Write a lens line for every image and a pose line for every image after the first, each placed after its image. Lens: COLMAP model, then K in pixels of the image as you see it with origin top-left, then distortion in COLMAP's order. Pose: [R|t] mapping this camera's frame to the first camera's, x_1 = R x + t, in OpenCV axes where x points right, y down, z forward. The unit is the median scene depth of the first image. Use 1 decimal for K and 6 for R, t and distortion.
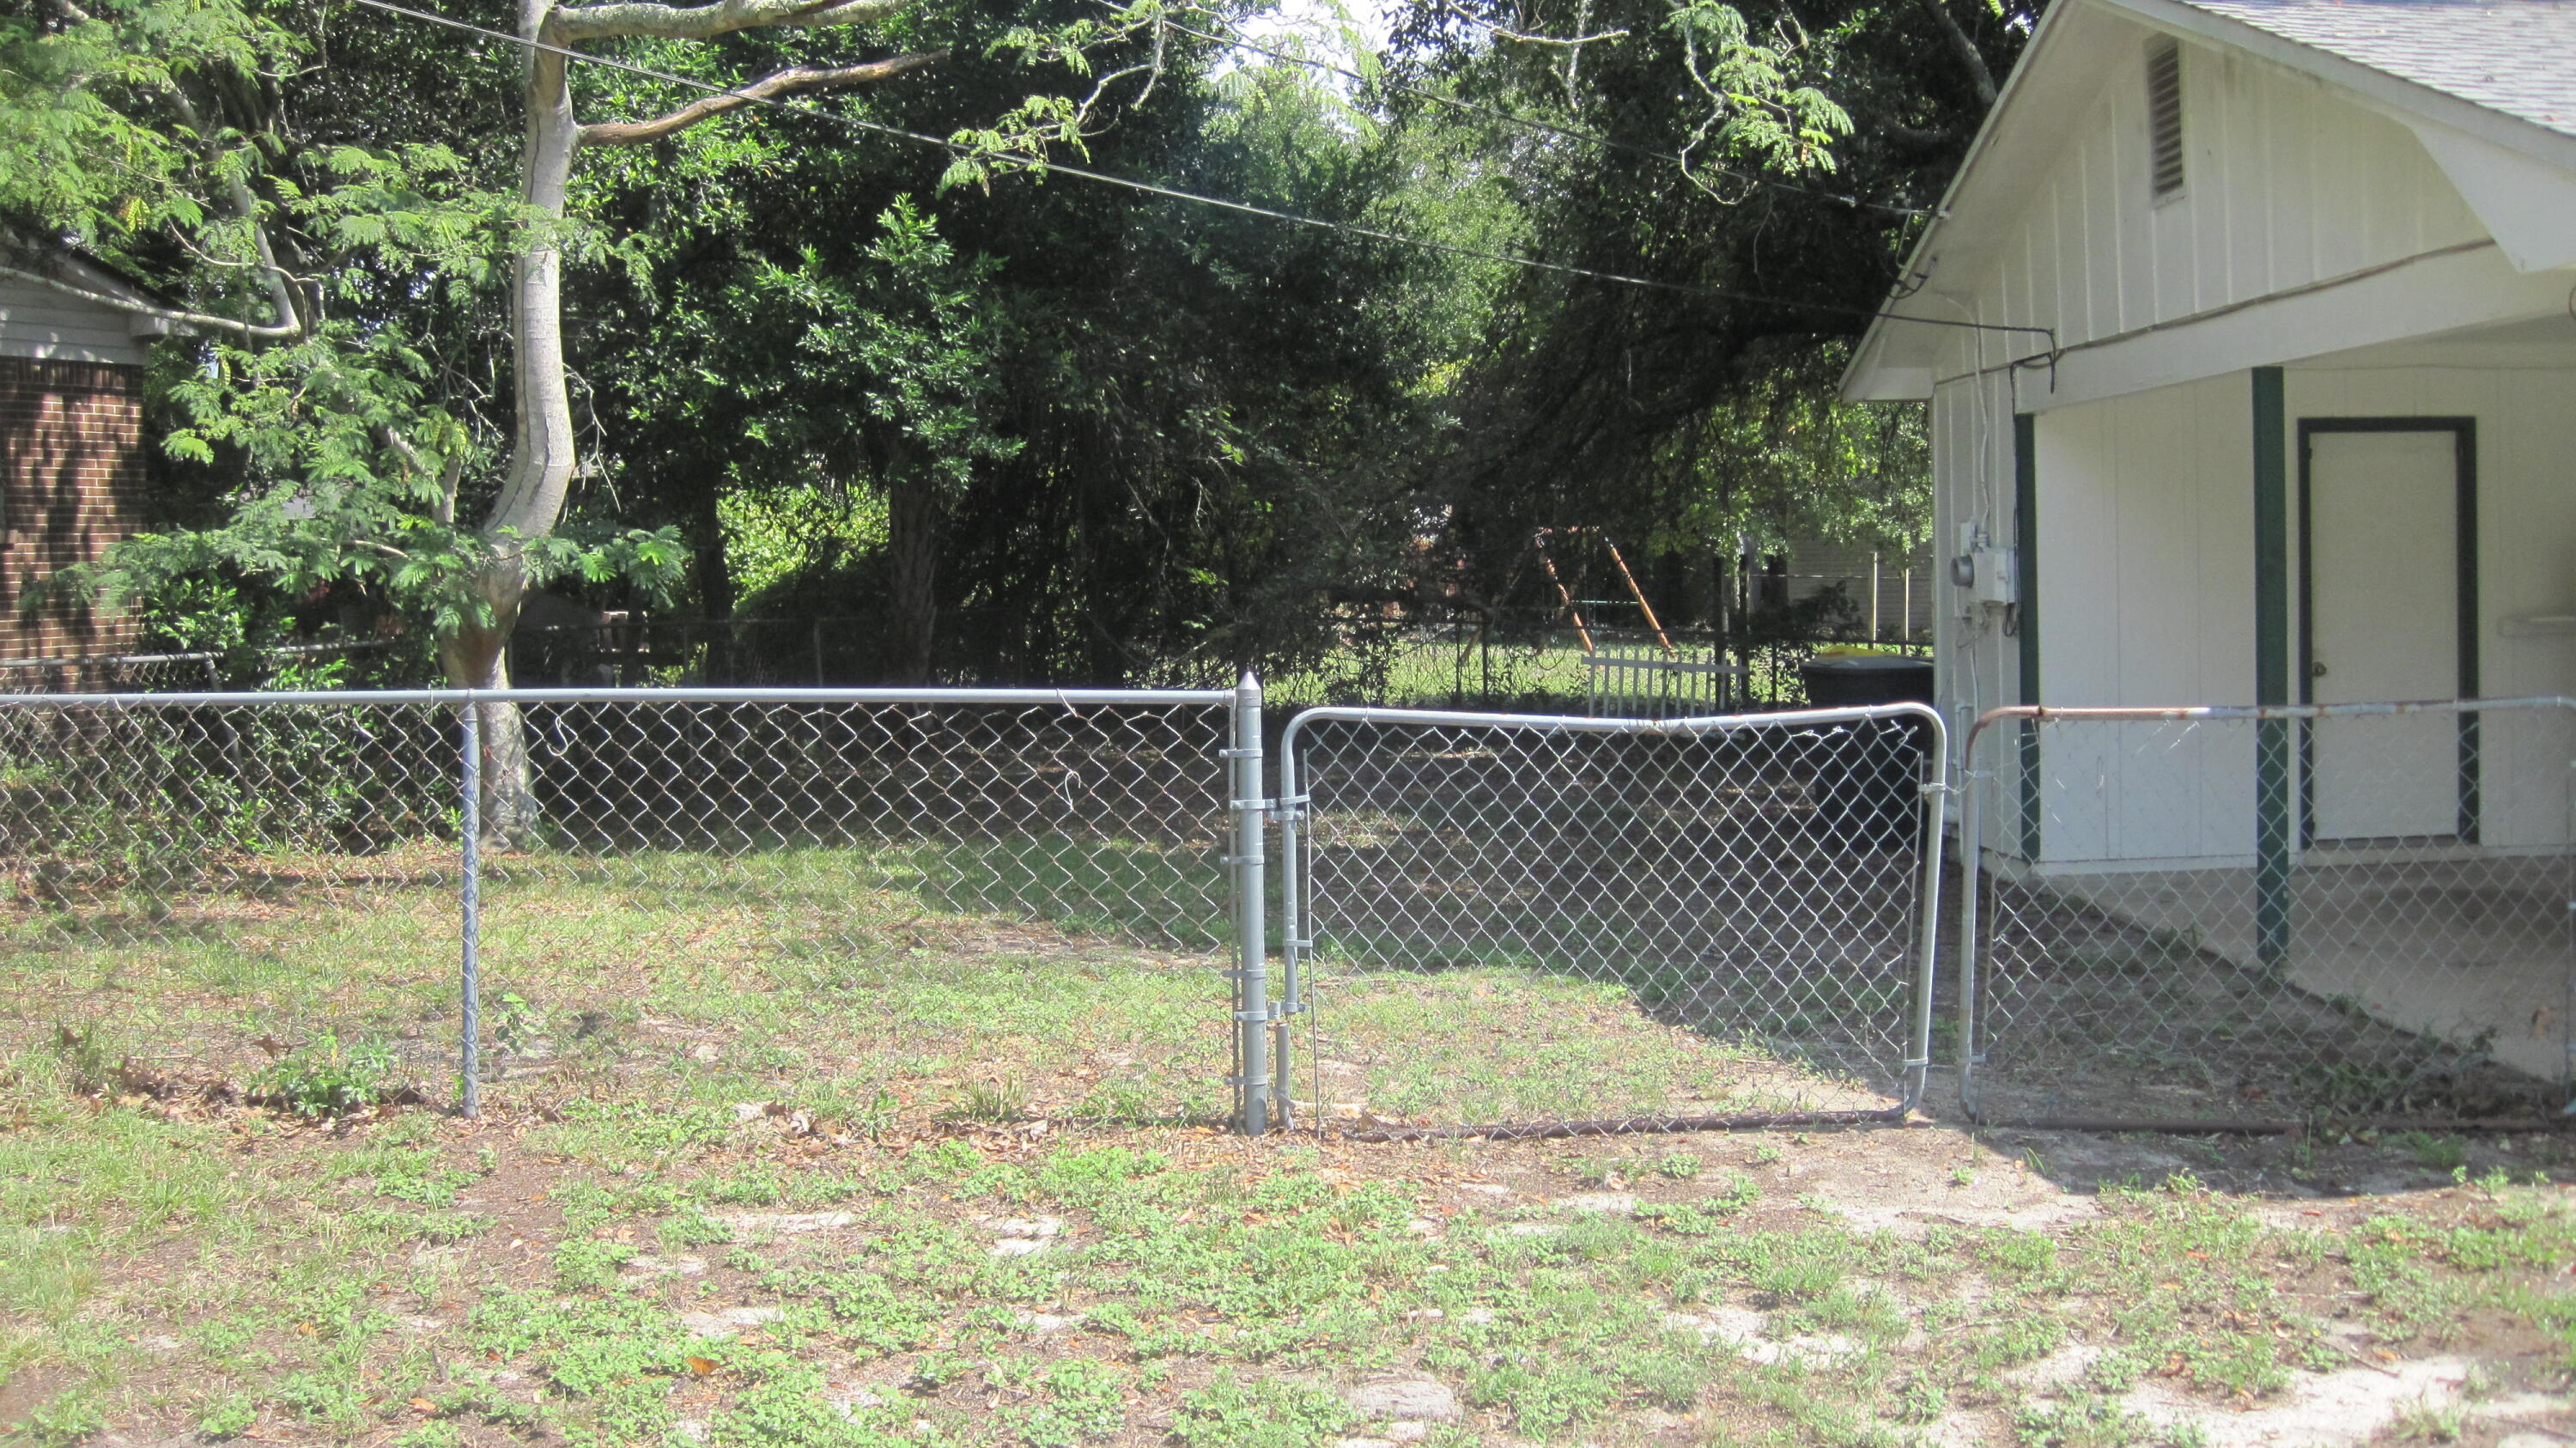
lens RADIAL K [[2716.3, 0, 1288.8], [0, 2716.3, 798.6], [0, 0, 1]] dist [-0.006800, -0.394935]
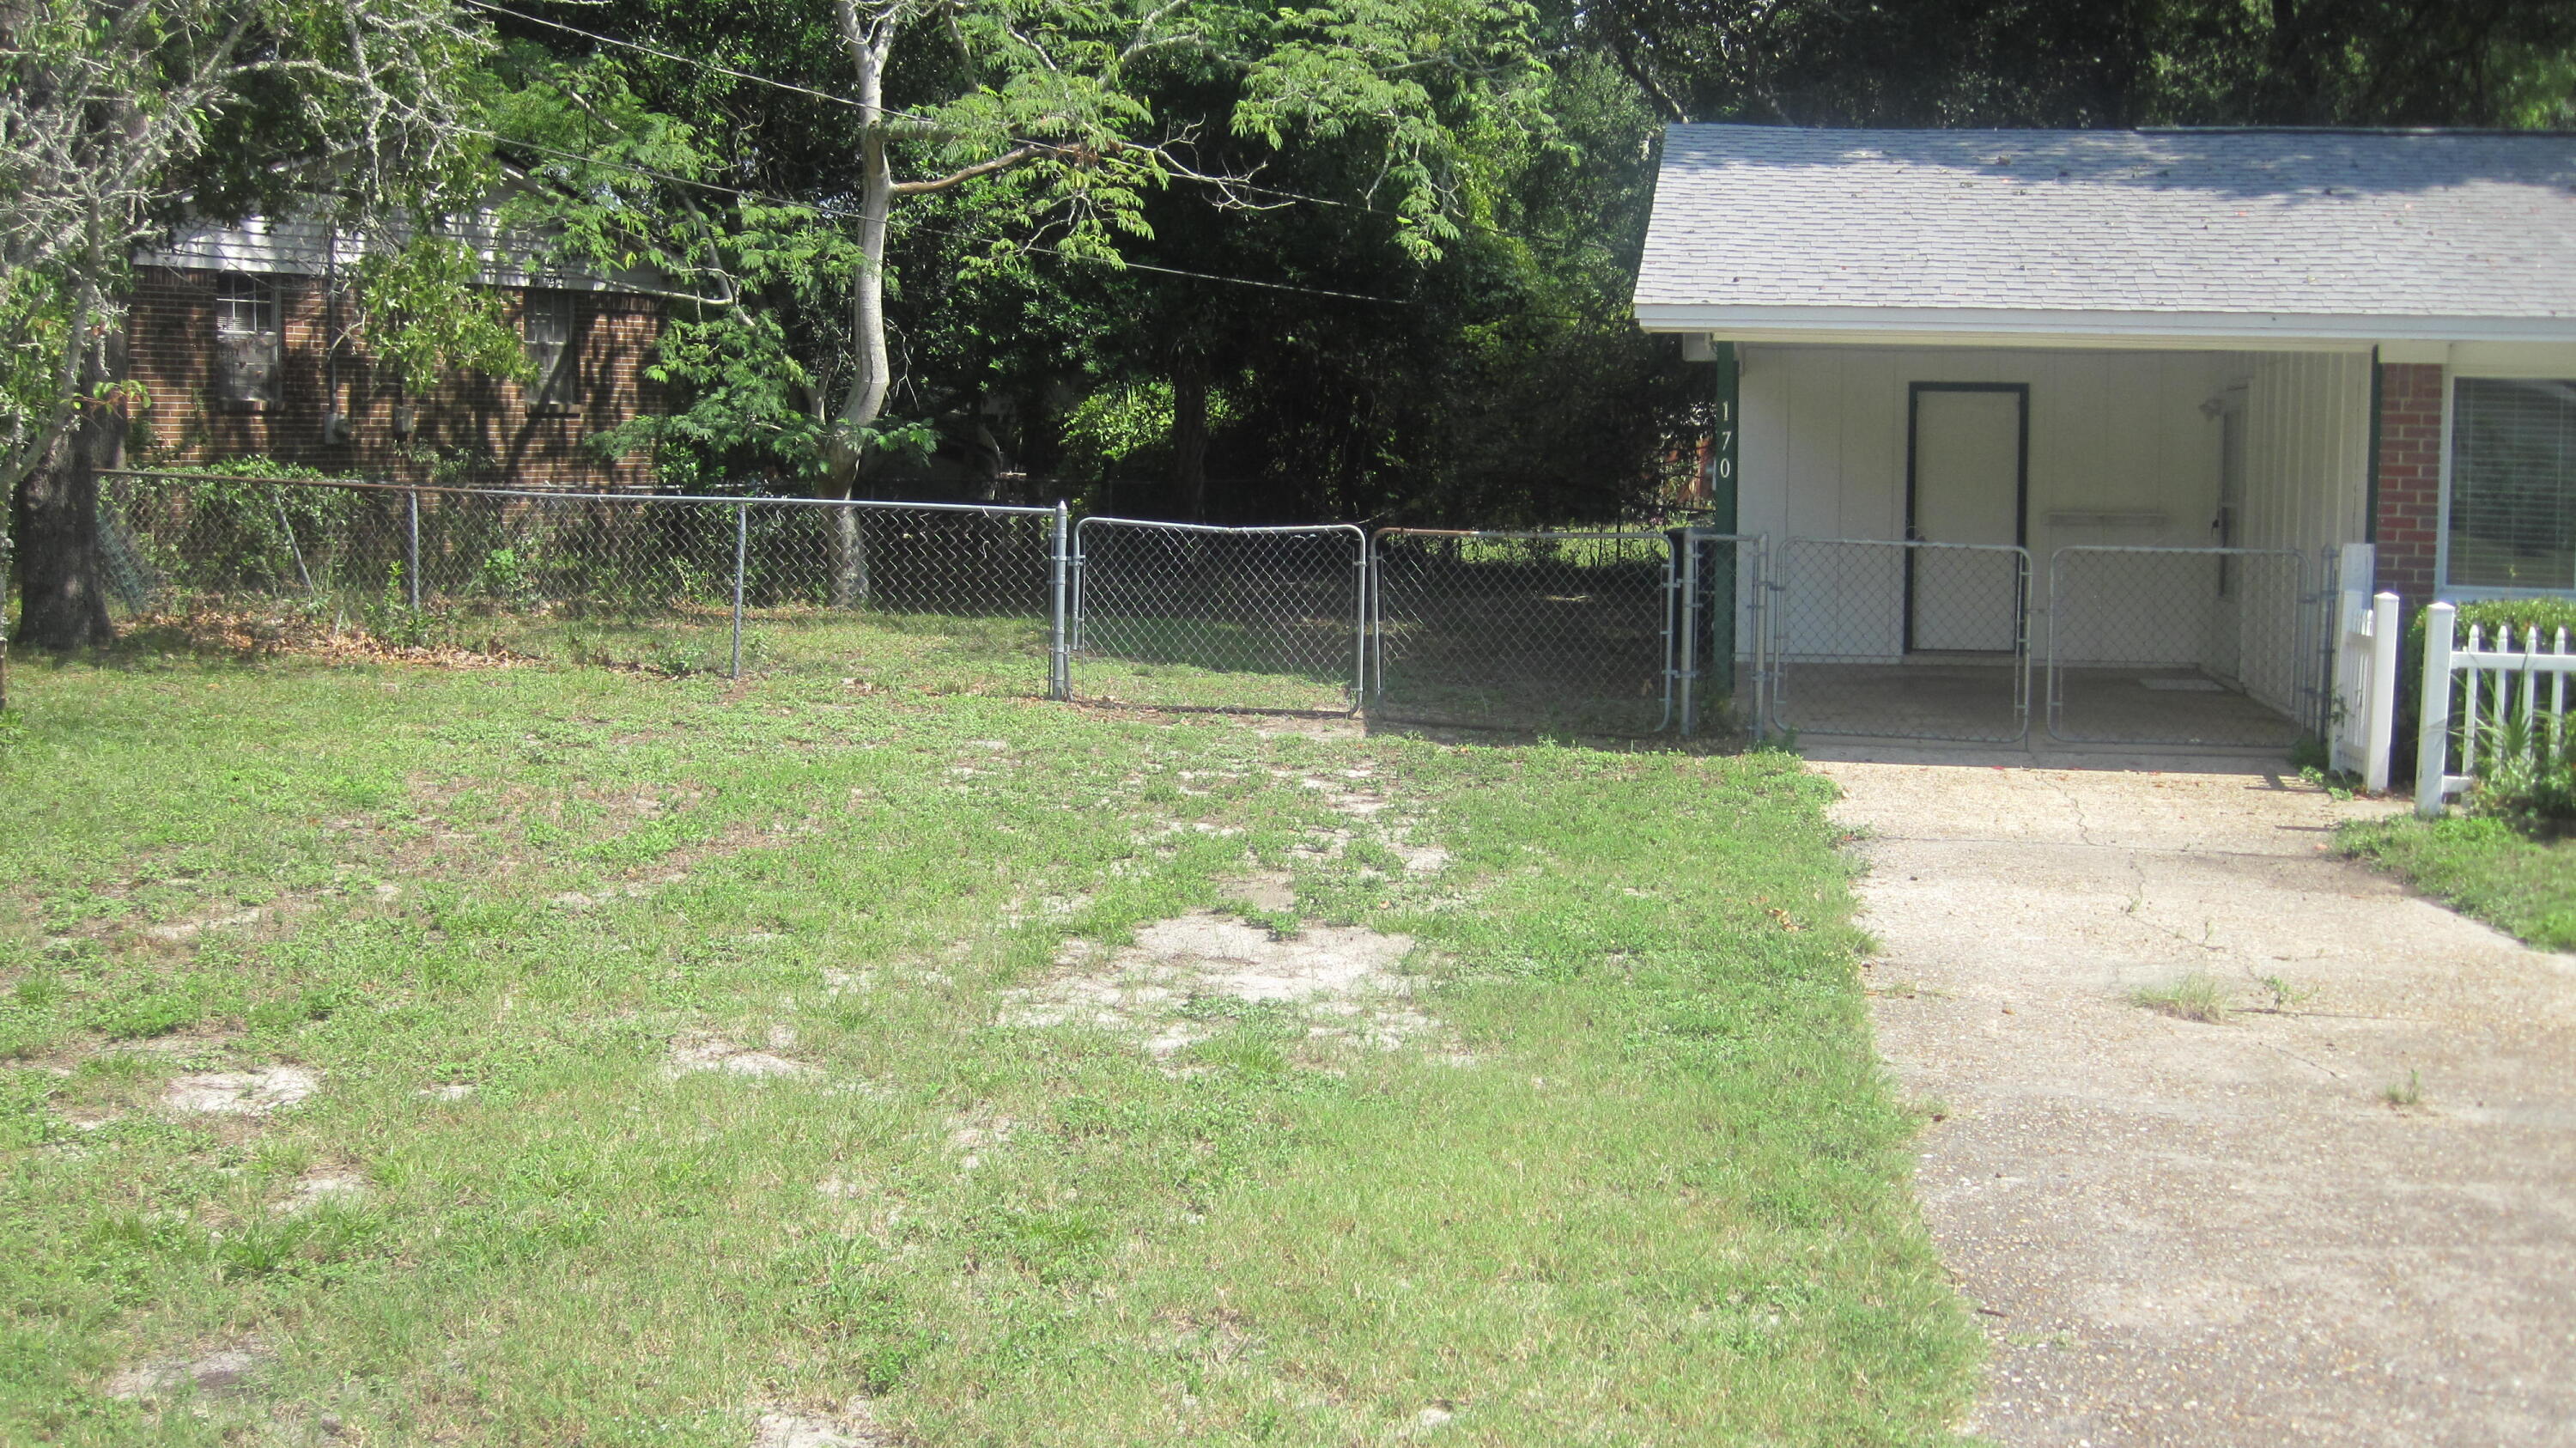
lens RADIAL K [[2756.1, 0, 1277.3], [0, 2756.1, 720.6], [0, 0, 1]] dist [-0.157850, 0.151939]
pose [[0.979630, 0.050374, -0.194390, 0.425229], [-0.047585, 0.998687, 0.018990, 0.058781], [0.195092, -0.009354, 0.980740, -0.848979]]
